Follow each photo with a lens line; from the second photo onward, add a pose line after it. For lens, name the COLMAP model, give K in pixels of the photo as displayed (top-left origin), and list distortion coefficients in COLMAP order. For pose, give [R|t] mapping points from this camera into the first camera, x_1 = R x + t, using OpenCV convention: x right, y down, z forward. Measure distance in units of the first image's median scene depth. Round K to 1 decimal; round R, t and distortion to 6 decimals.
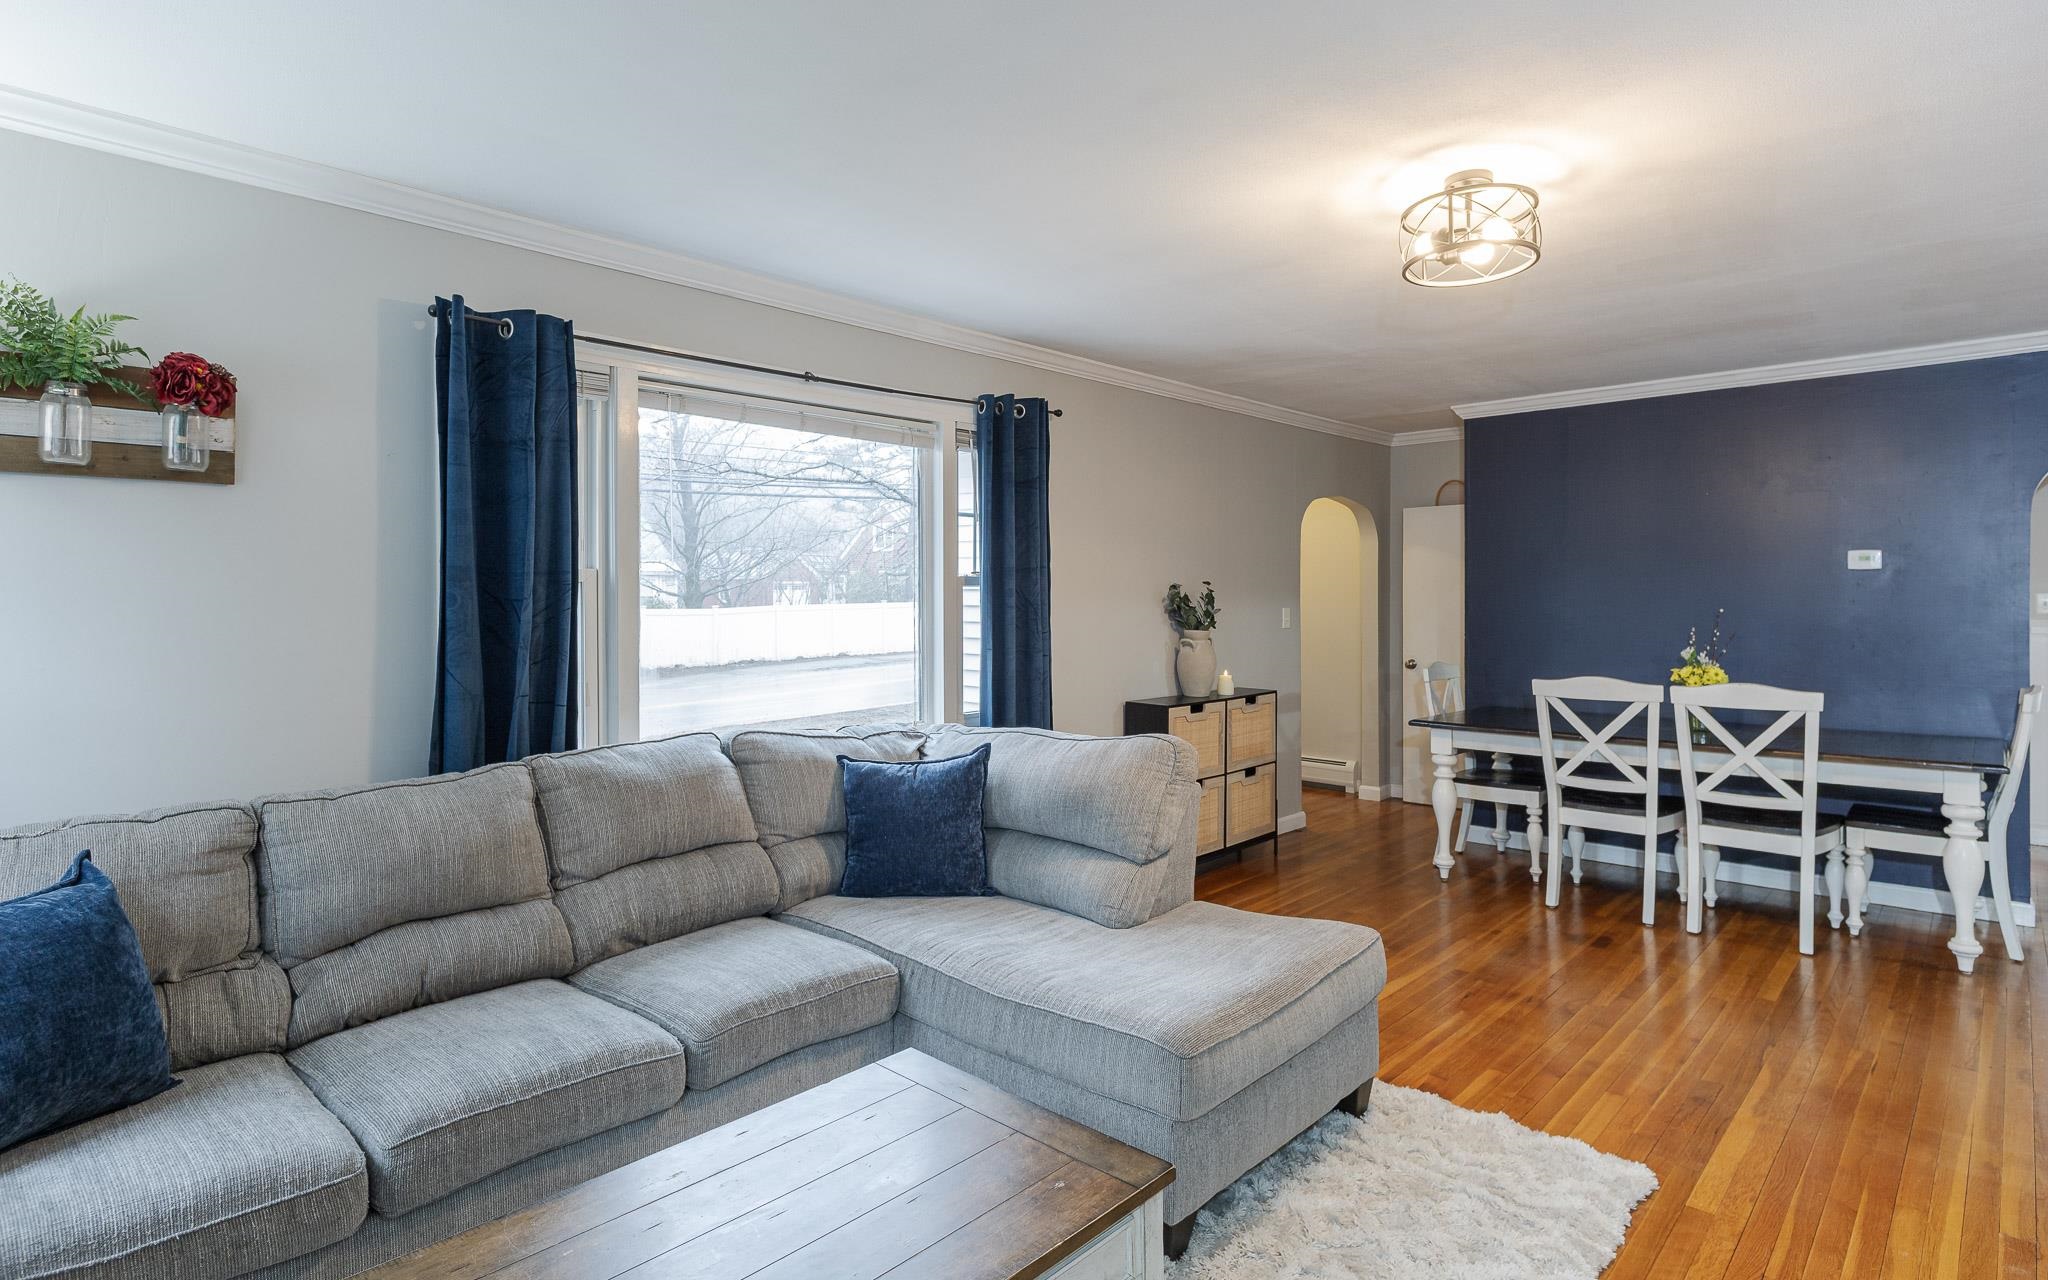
lens RADIAL K [[1055.5, 0, 1019.5], [0, 1055.5, 615.3], [0, 0, 1]] dist [-0.000333, 0.000265]
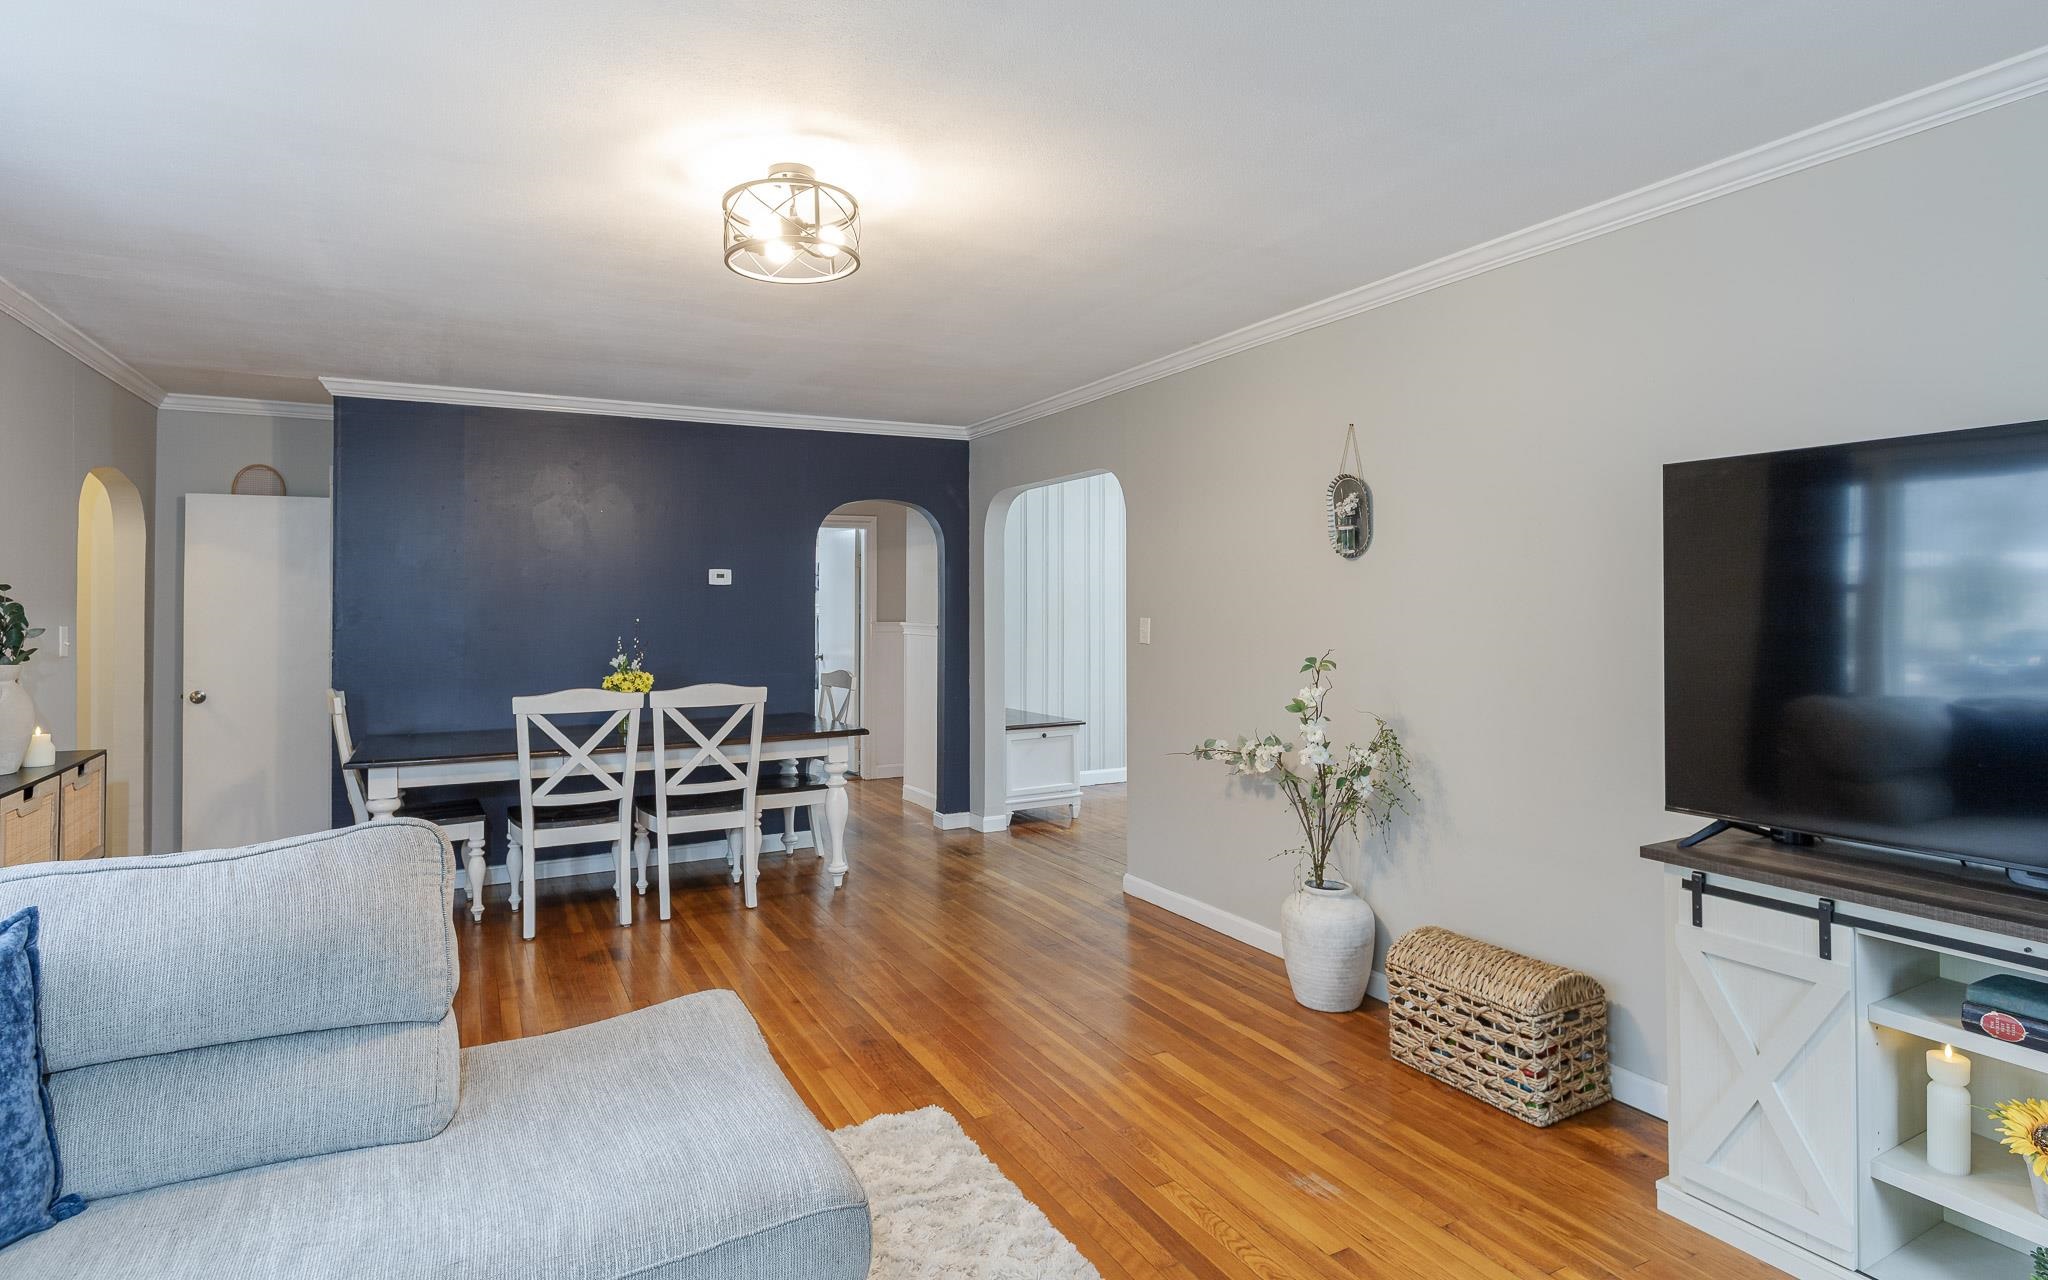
lens RADIAL K [[1062.5, 0, 992.0], [0, 1062.5, 601.7], [0, 0, 1]] dist [0.030019, -0.000192]
pose [[0.337285, 0.004996, 0.941389, -0.270314], [0.022488, 0.999658, -0.013362, -0.000862], [-0.941134, 0.025676, 0.337057, 0.312188]]
